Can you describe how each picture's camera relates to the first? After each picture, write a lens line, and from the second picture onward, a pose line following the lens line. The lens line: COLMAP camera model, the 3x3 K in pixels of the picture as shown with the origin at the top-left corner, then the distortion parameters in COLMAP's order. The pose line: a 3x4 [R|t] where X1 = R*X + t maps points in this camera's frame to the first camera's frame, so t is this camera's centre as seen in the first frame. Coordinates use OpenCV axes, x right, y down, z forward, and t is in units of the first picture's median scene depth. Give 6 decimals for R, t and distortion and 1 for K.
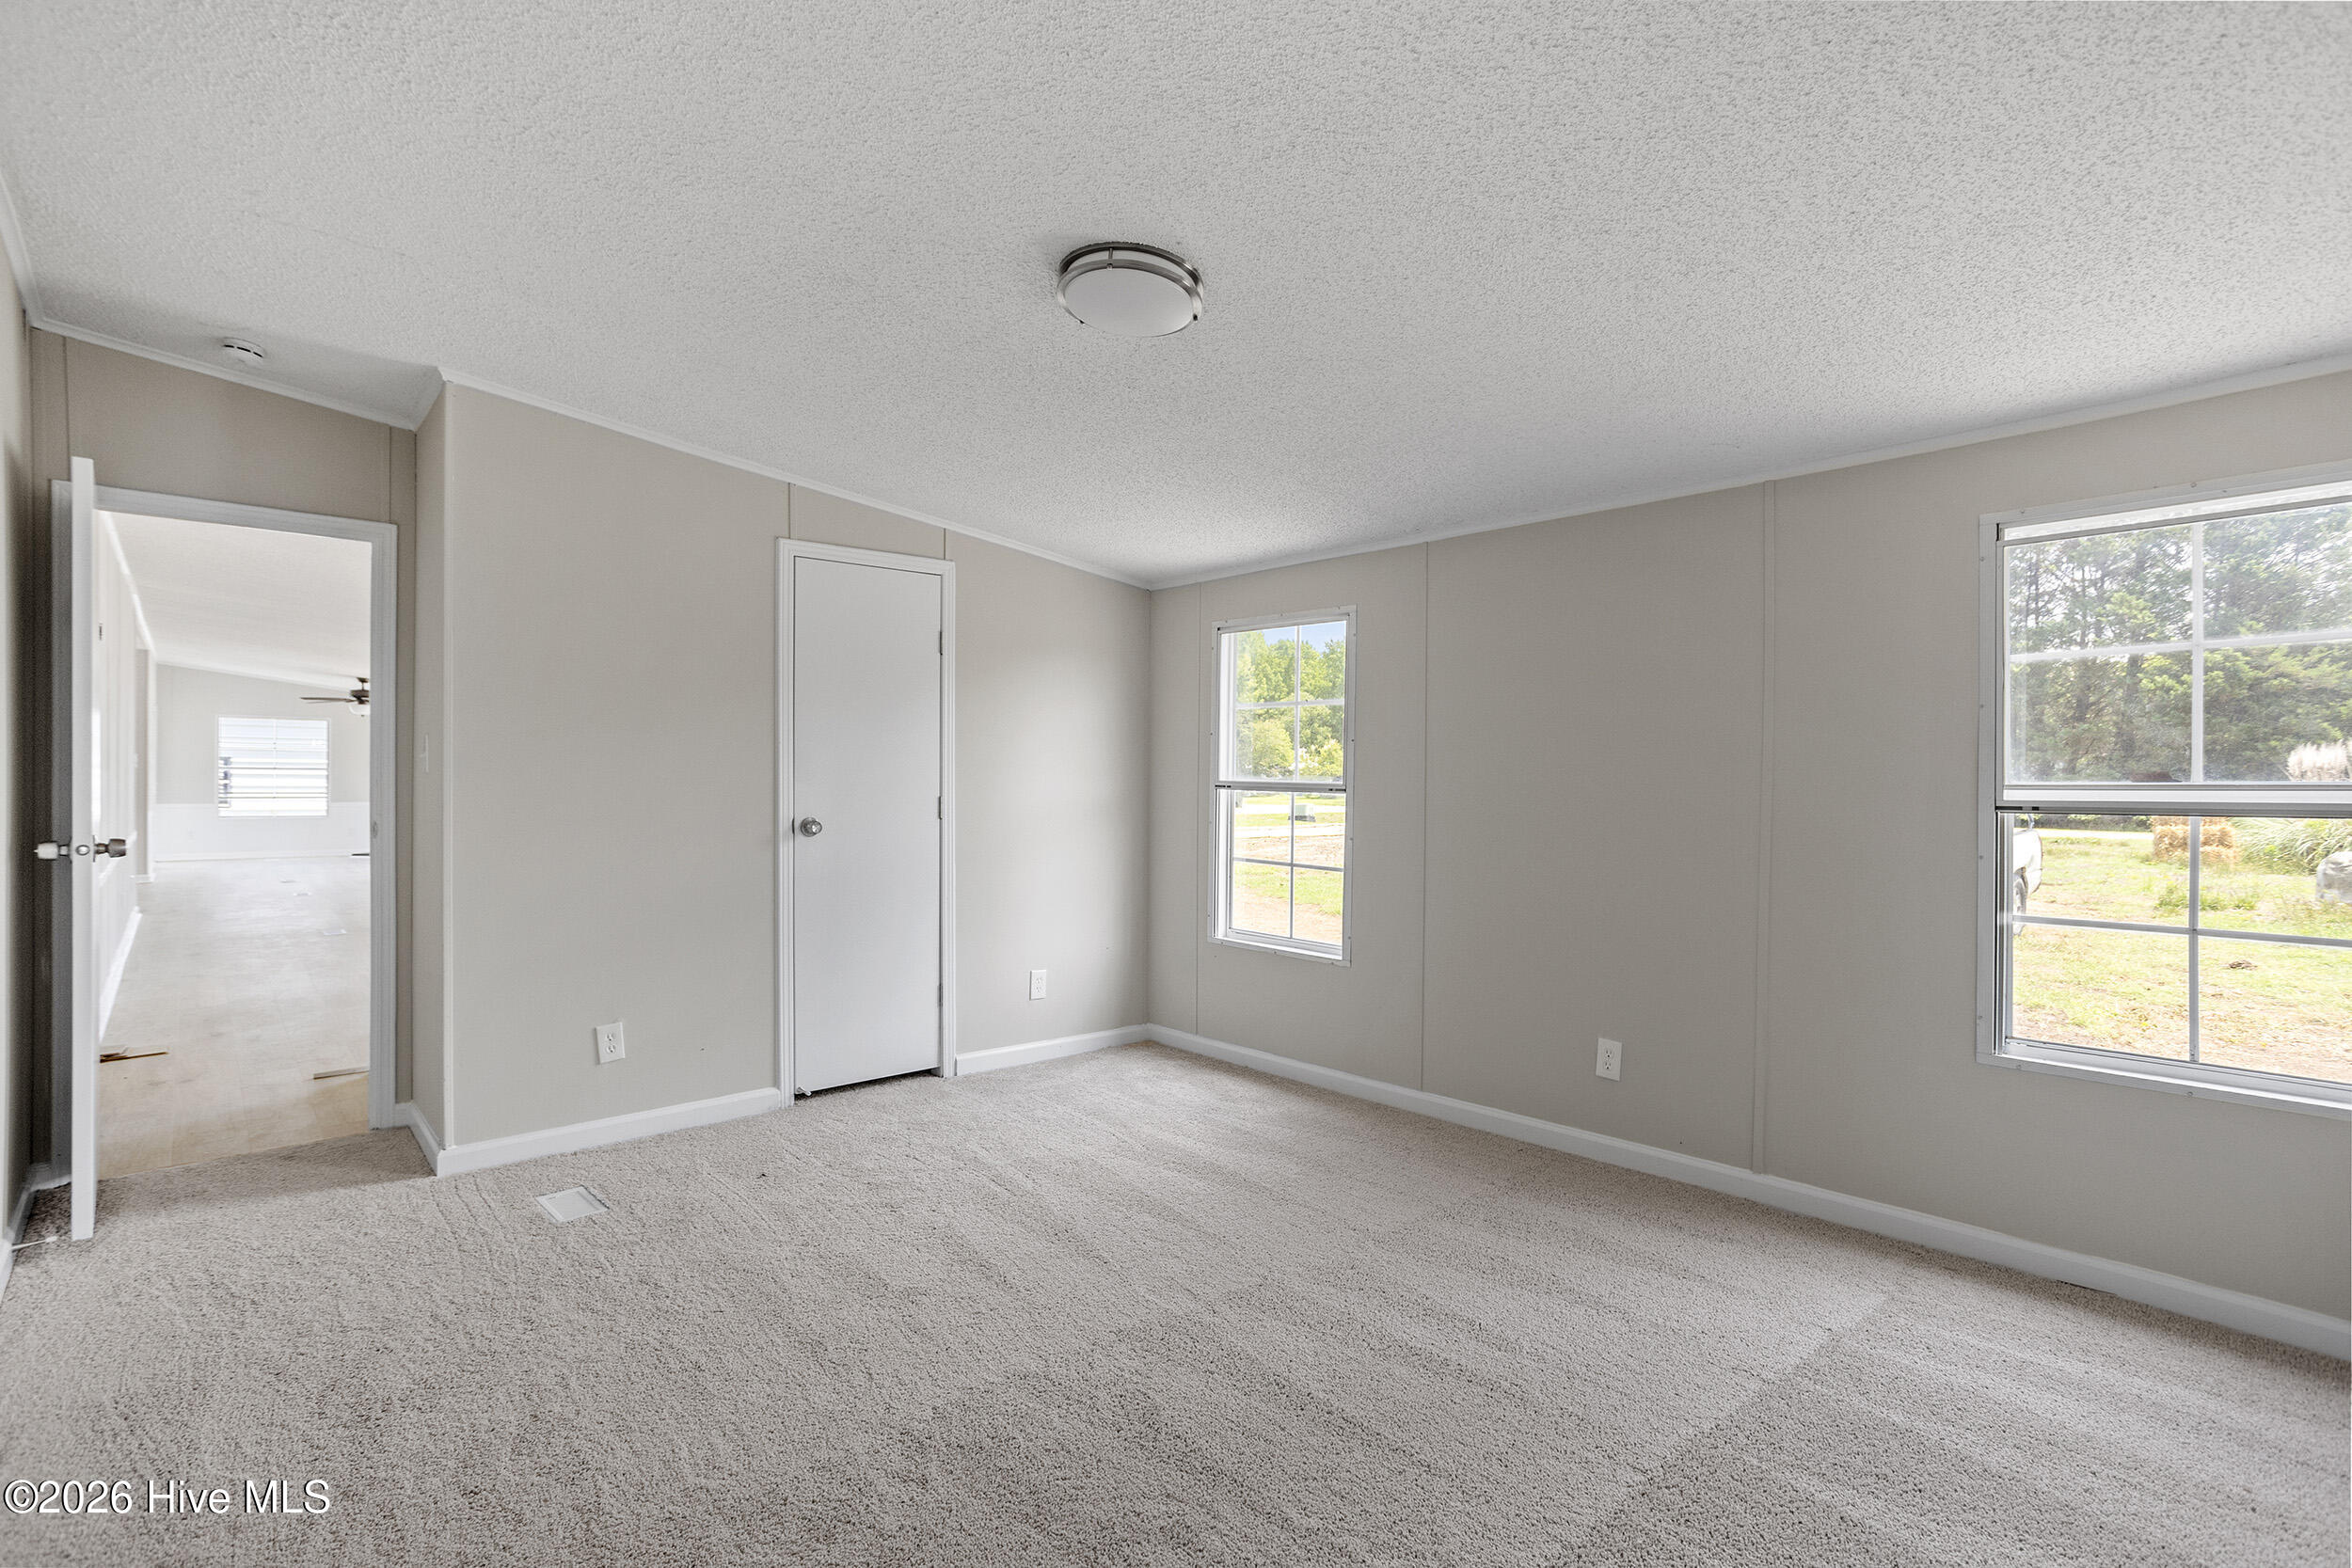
lens RADIAL K [[1117.0, 0, 1262.6], [0, 1117.0, 775.7], [0, 0, 1]] dist [-0.034994, 0.016318]
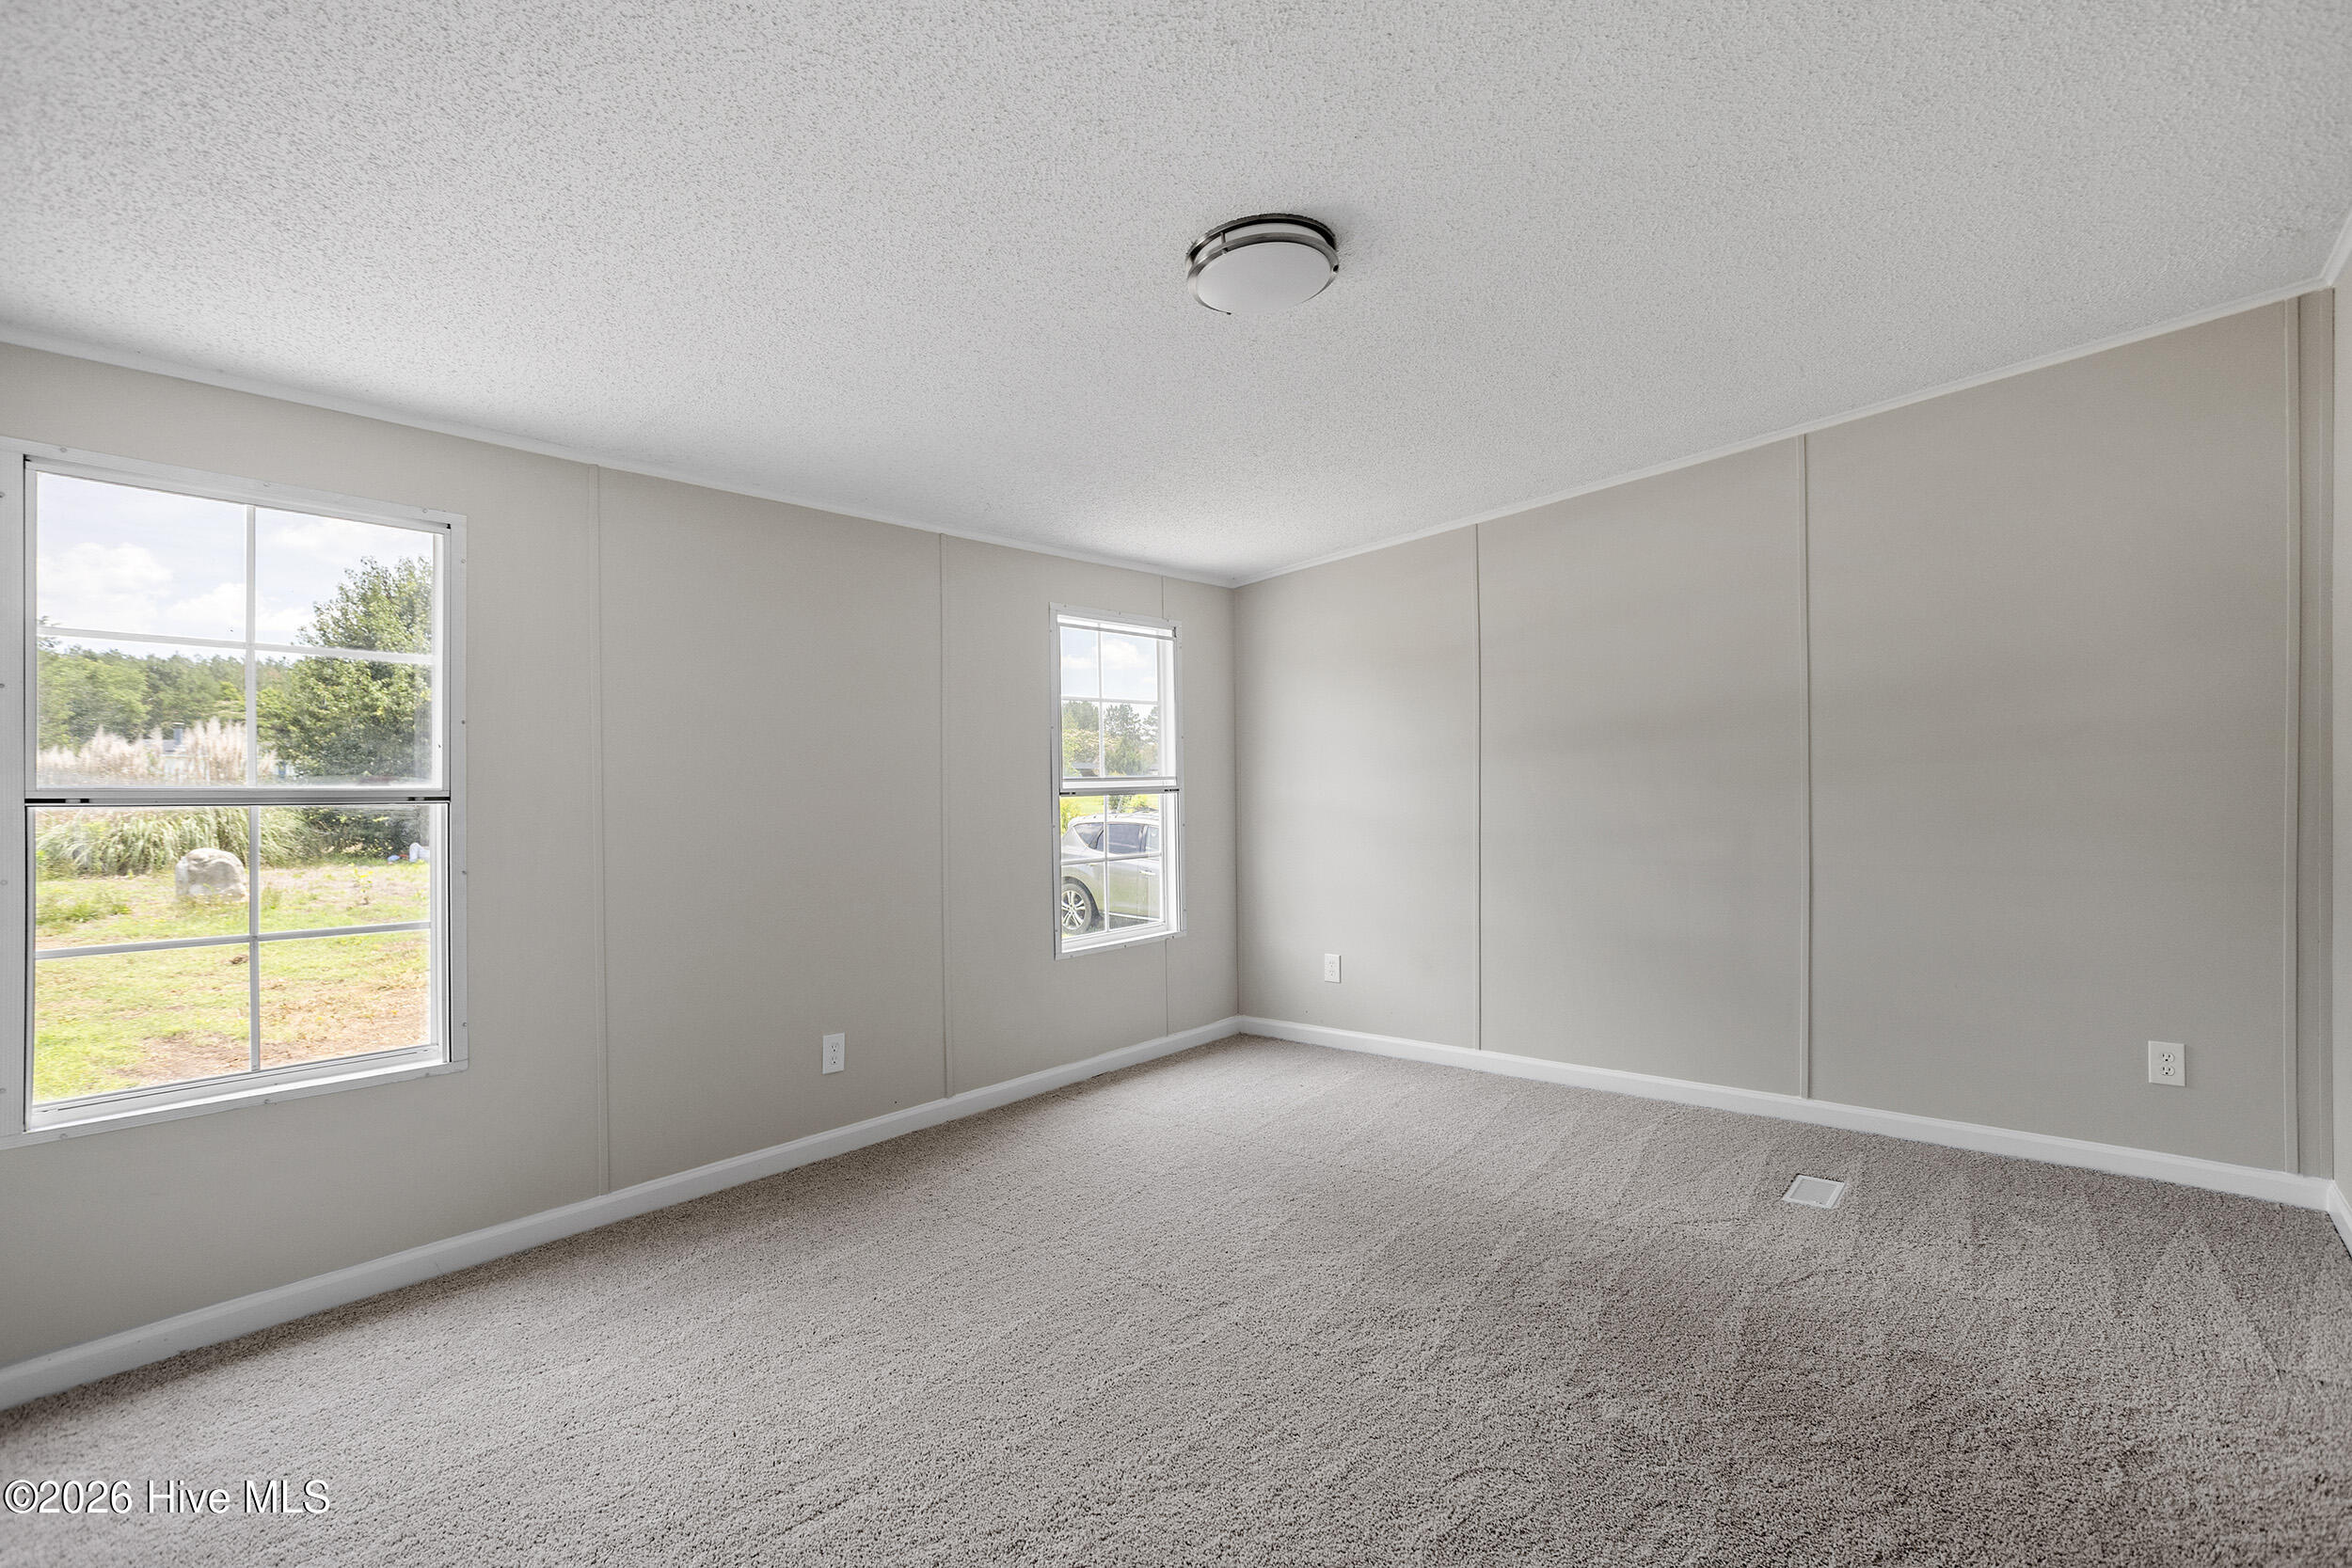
lens RADIAL K [[1180.4, 0, 1177.0], [0, 1180.4, 777.3], [0, 0, 1]] dist [-0.004662, 0.000580]
pose [[-0.115972, -0.002652, 0.993249, -0.746379], [0.009131, 0.999951, 0.003736, 0.001778], [-0.993211, 0.009502, -0.115942, 0.762107]]
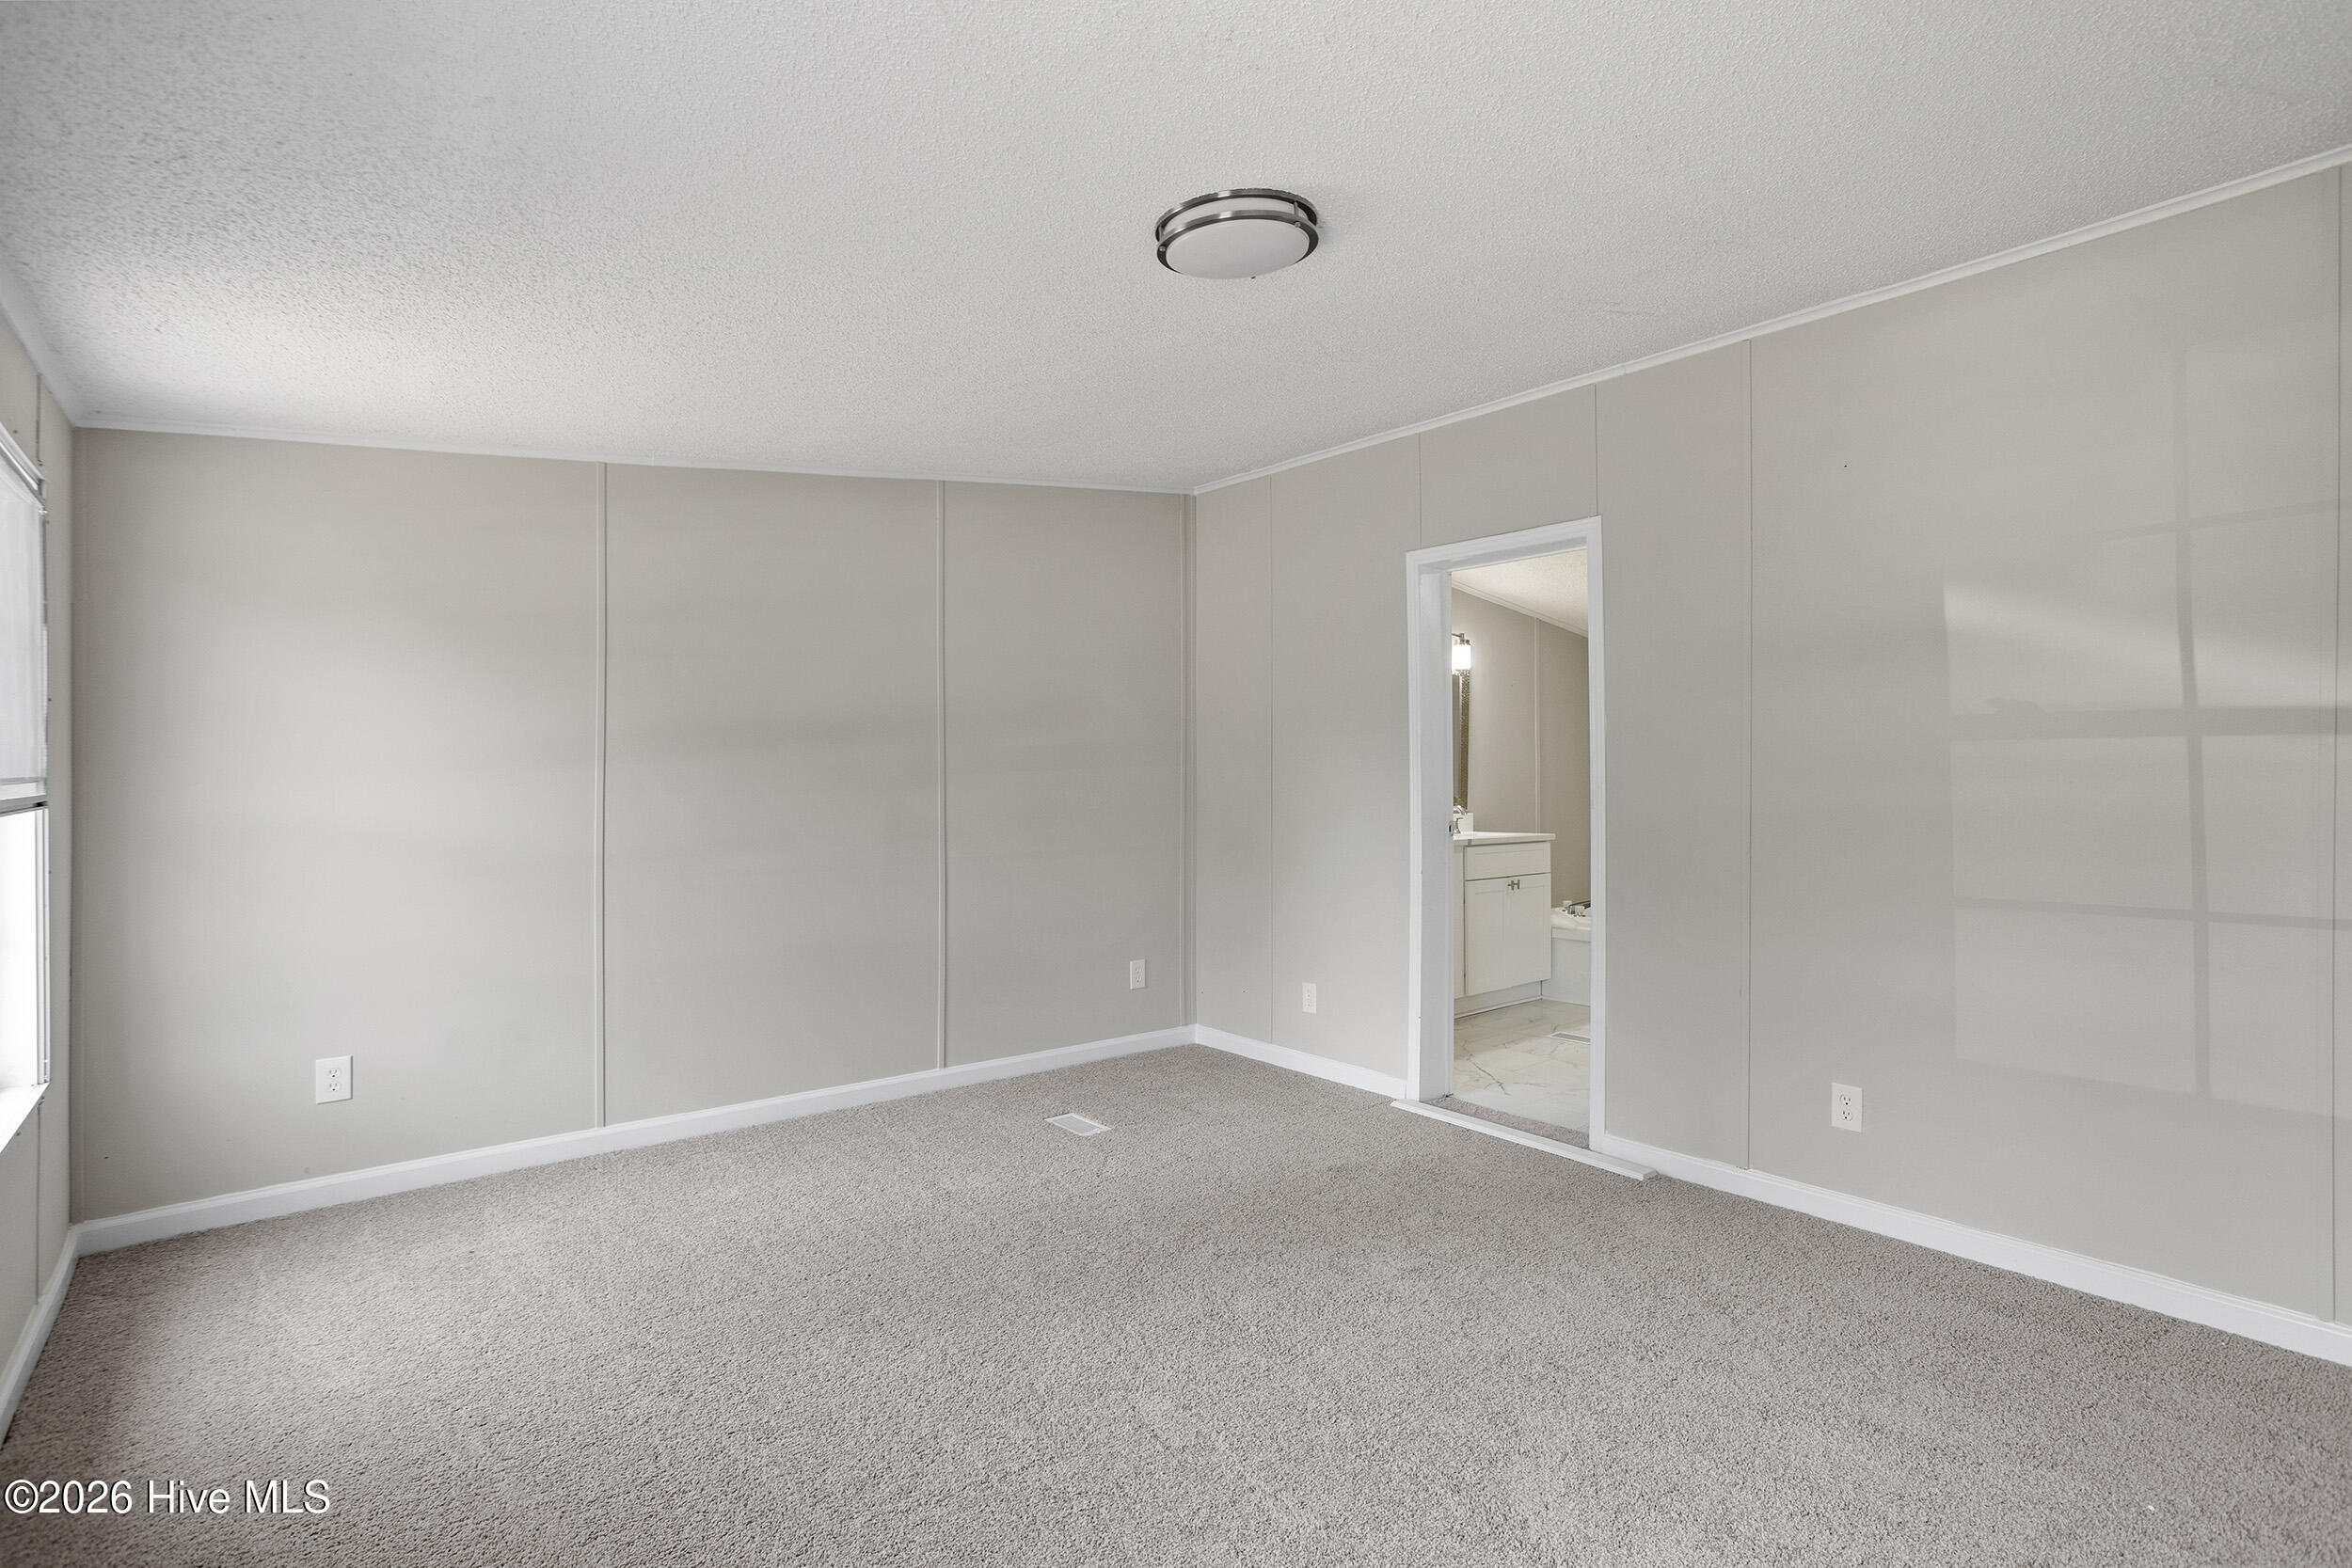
lens RADIAL K [[1147.7, 0, 1242.8], [0, 1147.7, 768.1], [0, 0, 1]] dist [-0.044257, 0.021887]
pose [[-0.998994, -0.005834, 0.044474, -0.156302], [-0.006140, 0.999958, -0.006739, 0.000894], [-0.044432, -0.007005, -0.998988, 1.198490]]
